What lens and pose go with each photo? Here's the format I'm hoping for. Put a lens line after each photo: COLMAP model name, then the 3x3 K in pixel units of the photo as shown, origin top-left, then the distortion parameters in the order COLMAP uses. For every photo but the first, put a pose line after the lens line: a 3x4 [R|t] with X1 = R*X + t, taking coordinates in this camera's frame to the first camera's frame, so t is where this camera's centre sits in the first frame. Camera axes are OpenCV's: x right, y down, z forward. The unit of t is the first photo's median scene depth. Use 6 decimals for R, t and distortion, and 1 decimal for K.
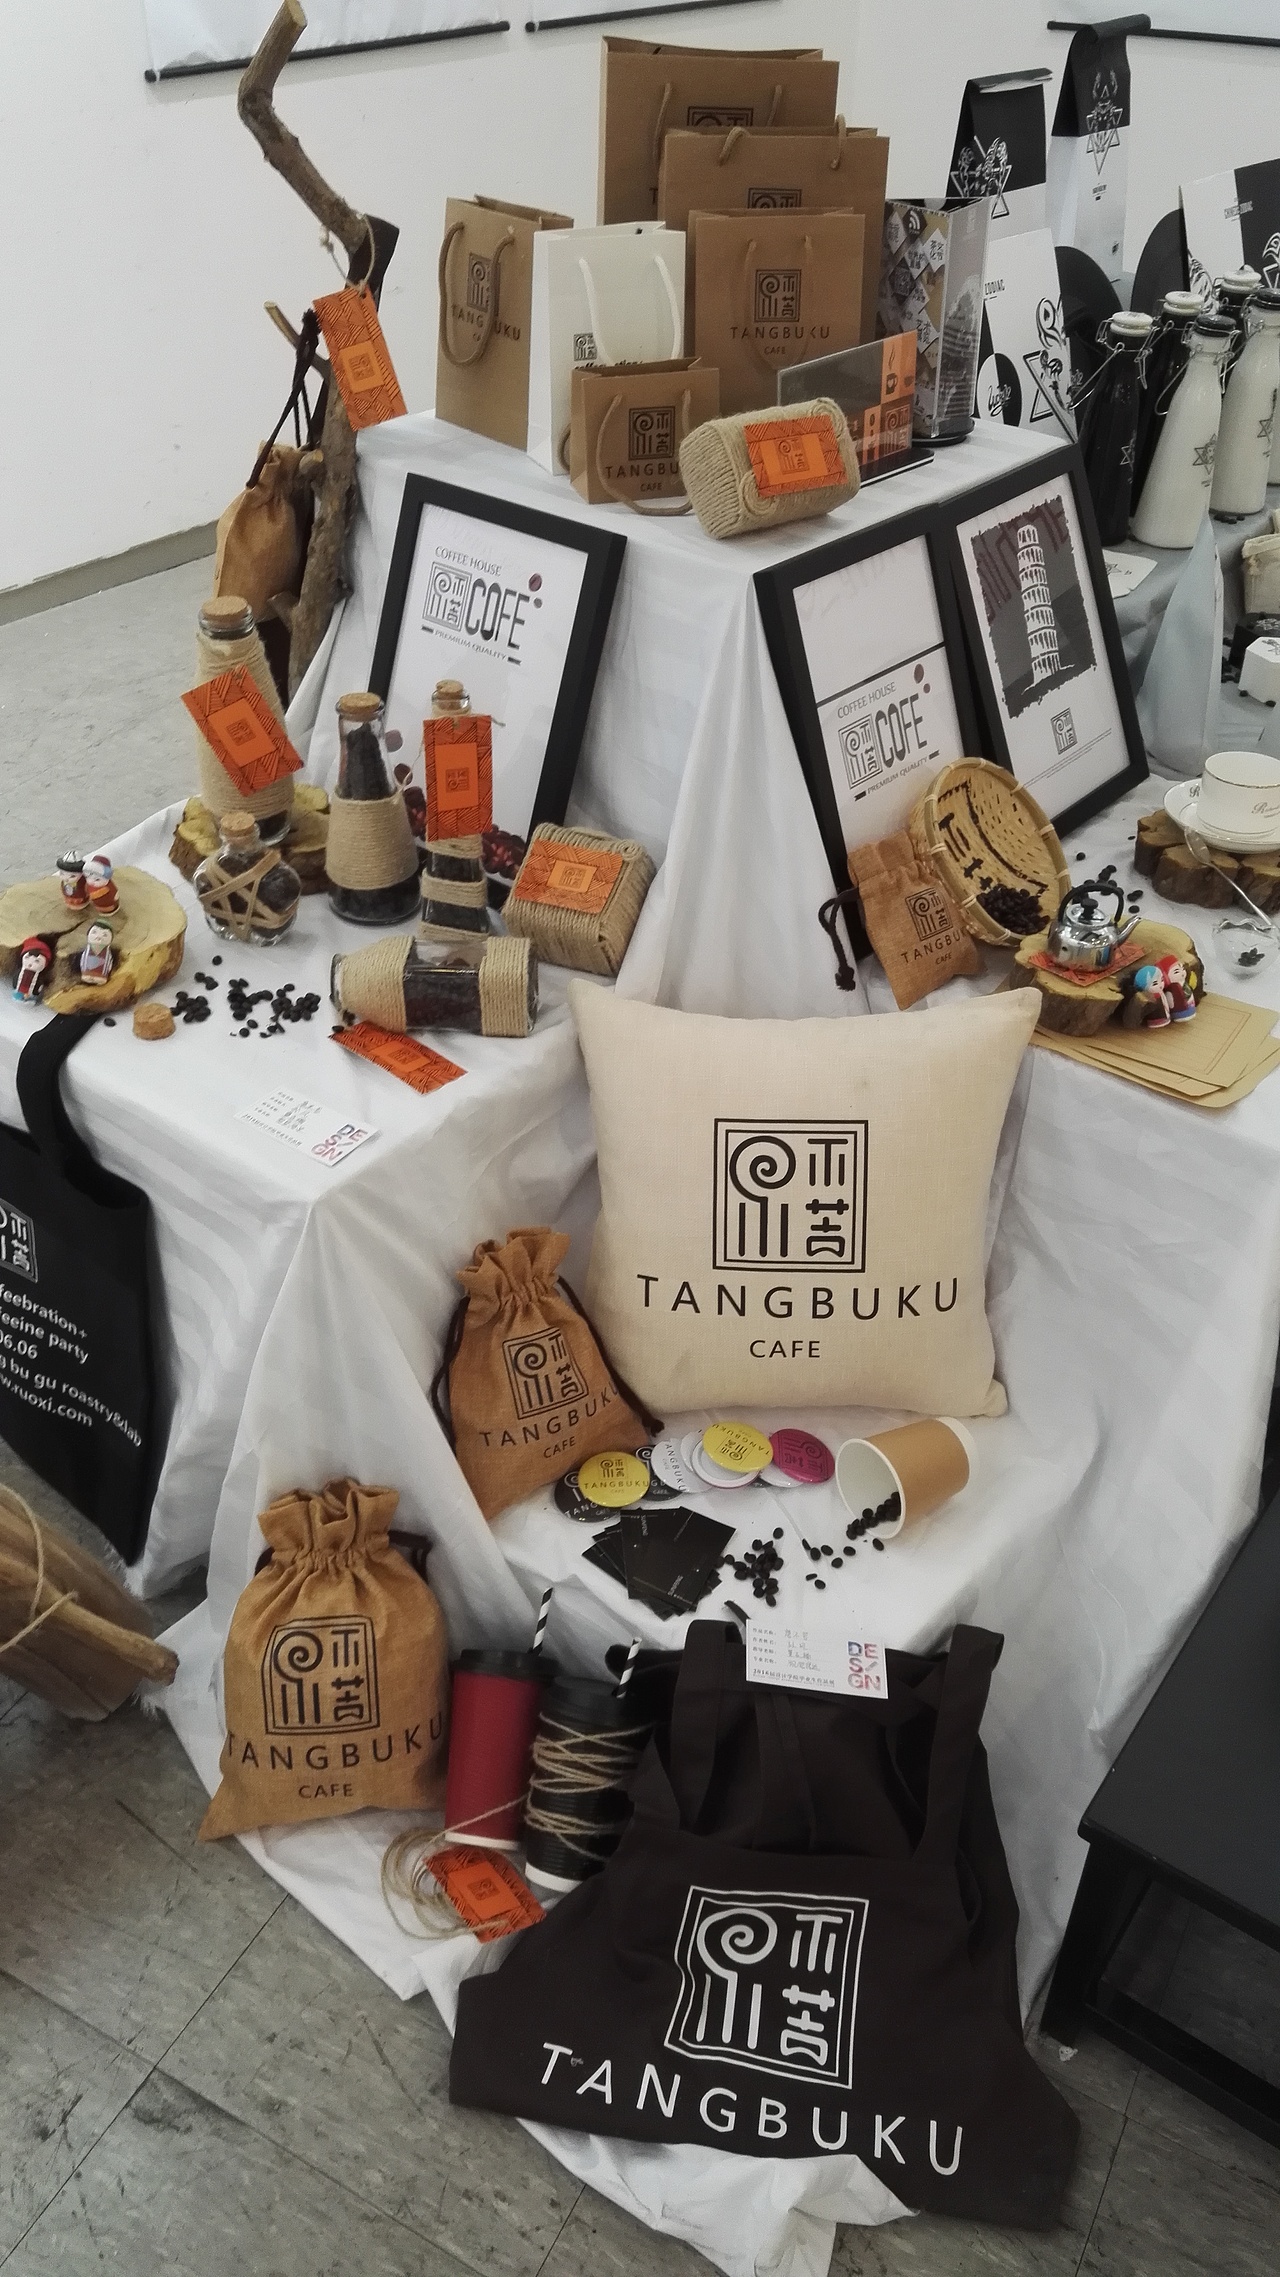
lens RADIAL K [[1843.7, 0, 640.0], [0, 1843.7, 1138.5], [0, 0, 1]] dist [0.045225, 0.002975]
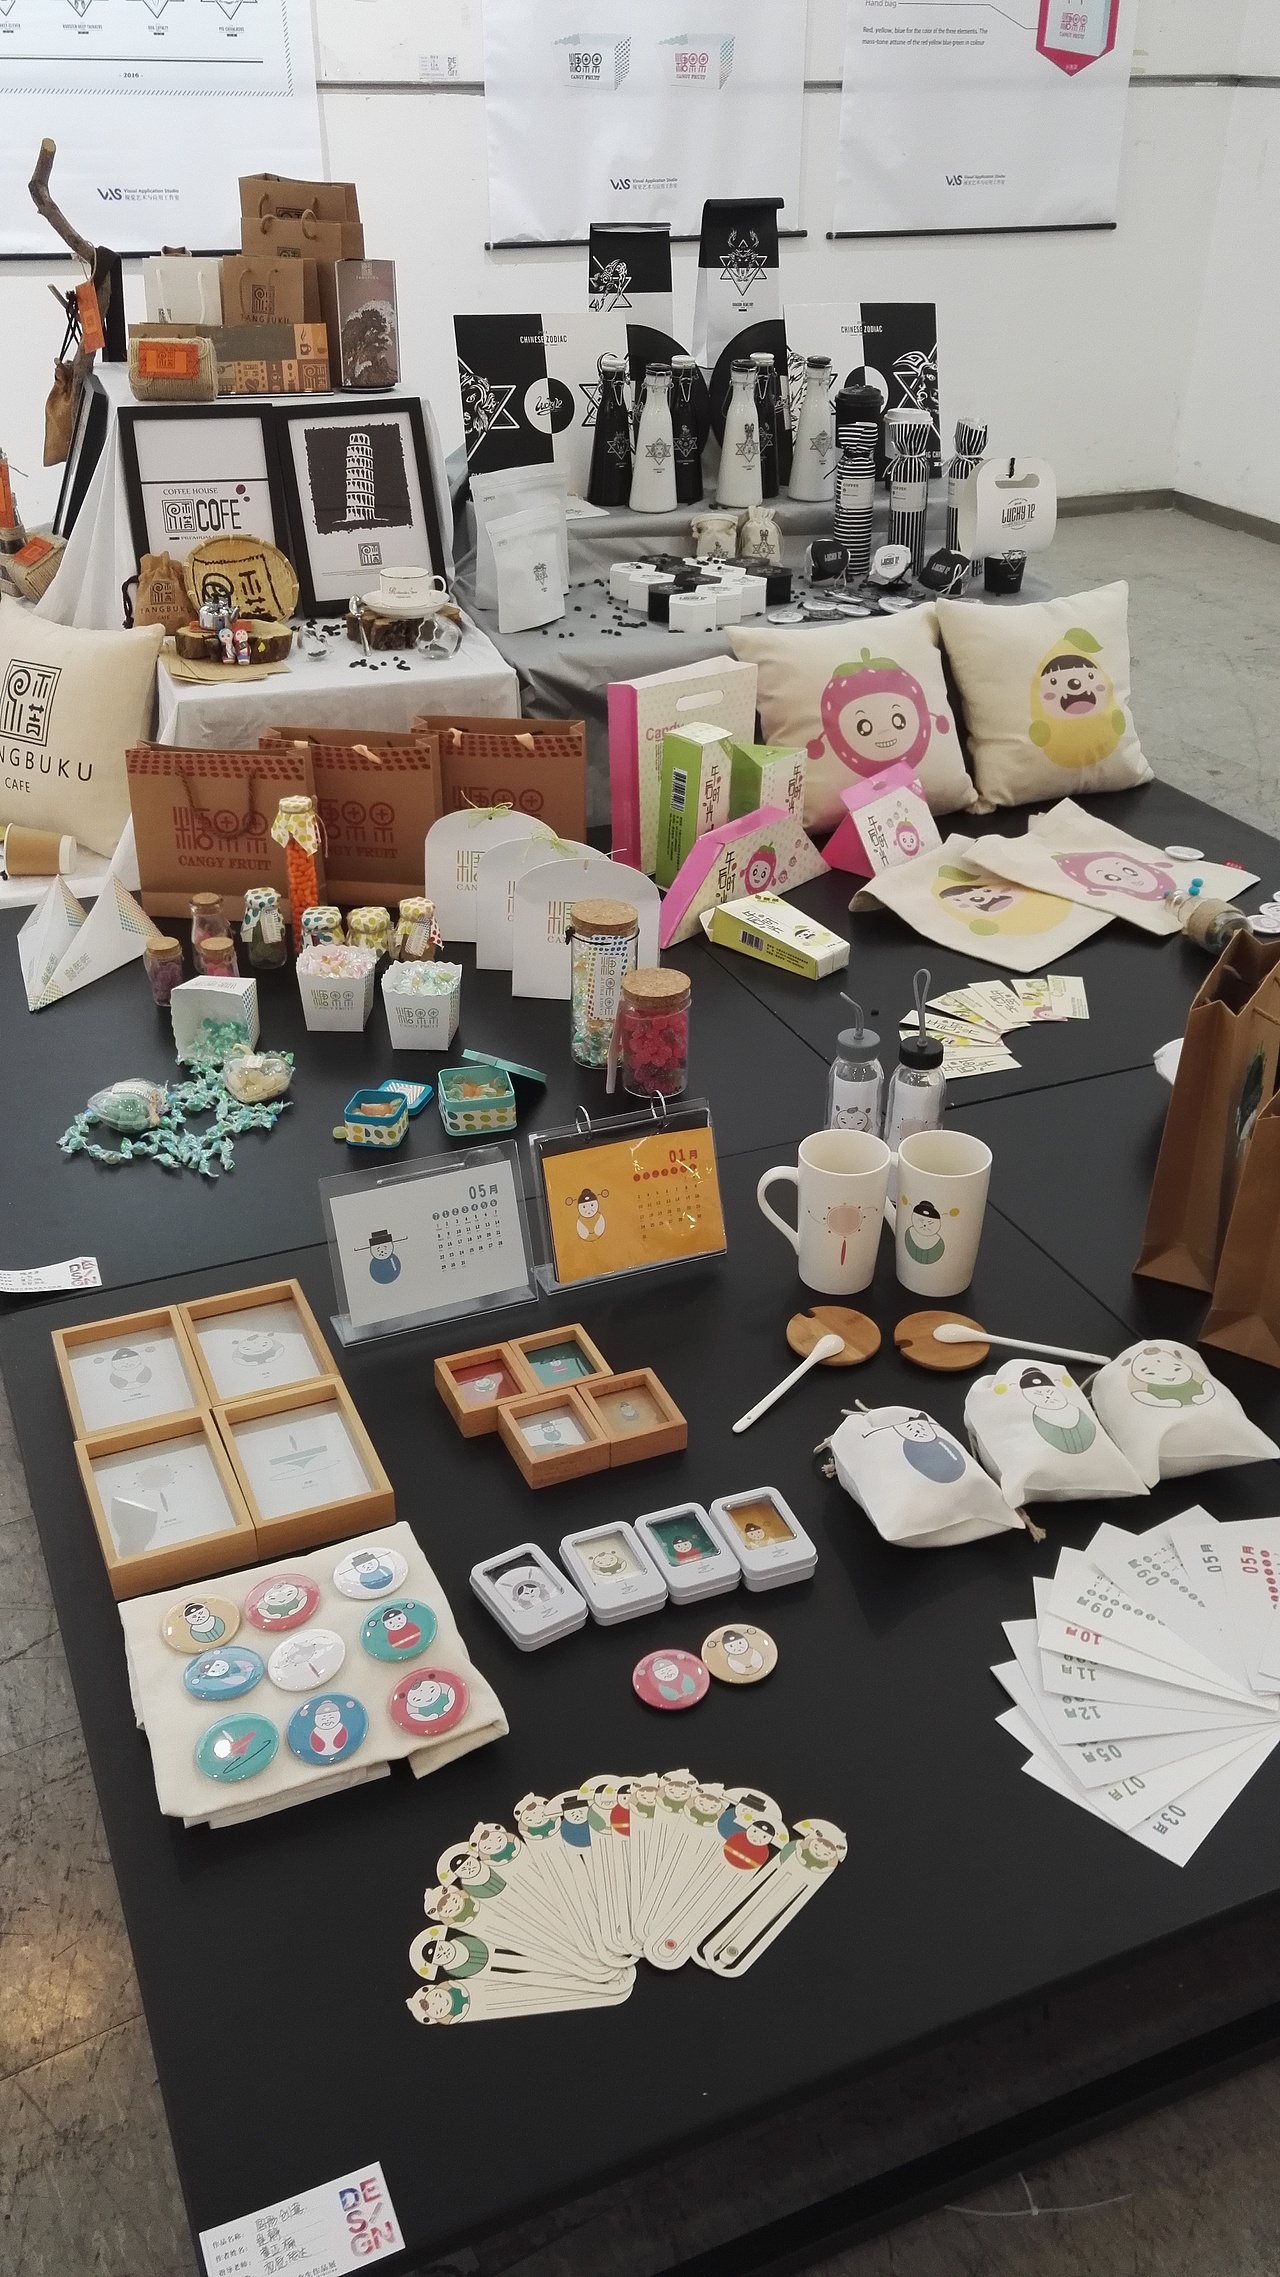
lens RADIAL K [[1843.7, 0, 640.0], [0, 1843.7, 1138.5], [0, 0, 1]] dist [0.045225, 0.002975]
pose [[0.853105, 0.253977, -0.455749, 1.486935], [-0.305336, 0.951345, -0.041390, 0.319251], [0.423063, 0.174467, 0.889145, -0.370256]]
